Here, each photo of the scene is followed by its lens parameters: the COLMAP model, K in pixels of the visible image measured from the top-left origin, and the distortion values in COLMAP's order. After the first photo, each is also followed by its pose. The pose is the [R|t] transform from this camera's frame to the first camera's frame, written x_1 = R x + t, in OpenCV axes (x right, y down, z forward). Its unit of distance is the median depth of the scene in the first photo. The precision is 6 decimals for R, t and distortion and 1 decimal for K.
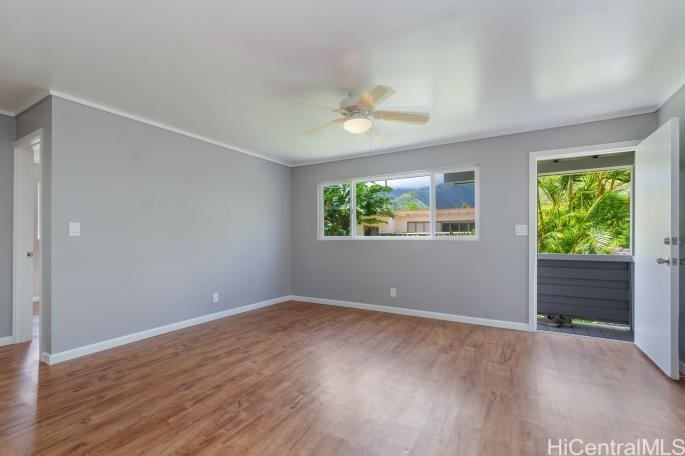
lens RADIAL K [[303.1, 0, 342.8], [0, 303.1, 236.6], [0, 0, 1]] dist [0.002613, 0.000218]
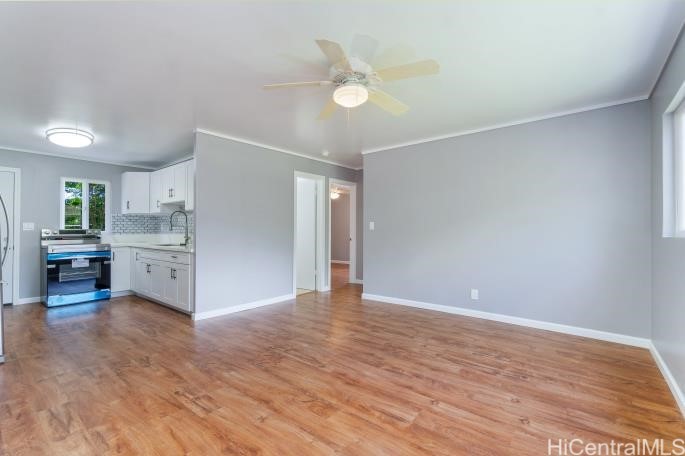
lens RADIAL K [[303.1, 0, 342.8], [0, 303.1, 236.6], [0, 0, 1]] dist [0.002613, 0.000218]
pose [[-0.148066, 0.020698, -0.988761, 0.643383], [0.002380, 0.999786, 0.020573, 0.001341], [0.988975, 0.000693, -0.148084, 0.827203]]
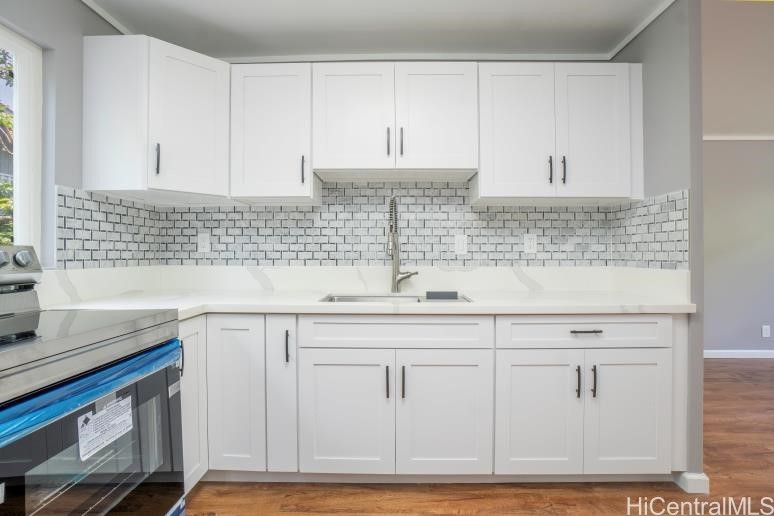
lens RADIAL K [[382.4, 0, 386.9], [0, 382.4, 253.5], [0, 0, 1]] dist [-0.025567, 0.001457]
pose [[0.487358, 0.003367, -0.873196, -0.051964], [-0.001950, 0.999994, 0.002767, -0.002047], [0.873200, 0.000354, 0.487362, -0.359768]]
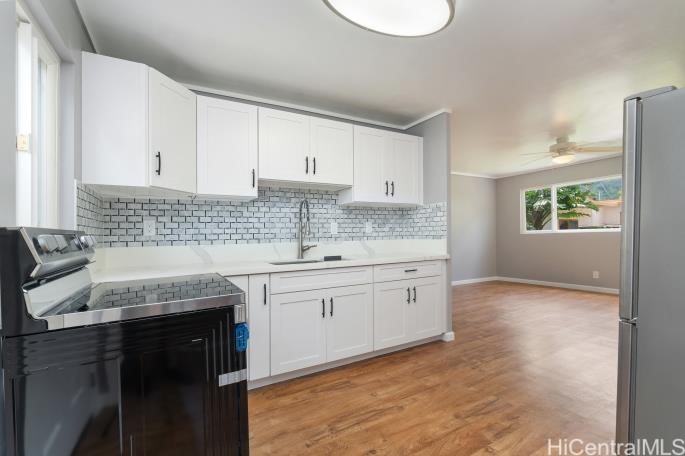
lens RADIAL K [[303.1, 0, 342.8], [0, 303.1, 236.6], [0, 0, 1]] dist [0.002613, 0.000218]
pose [[0.859195, -0.007748, -0.511589, -0.096379], [0.014983, 0.999838, 0.010021, -0.000248], [0.511429, -0.016275, 0.859172, -0.658902]]
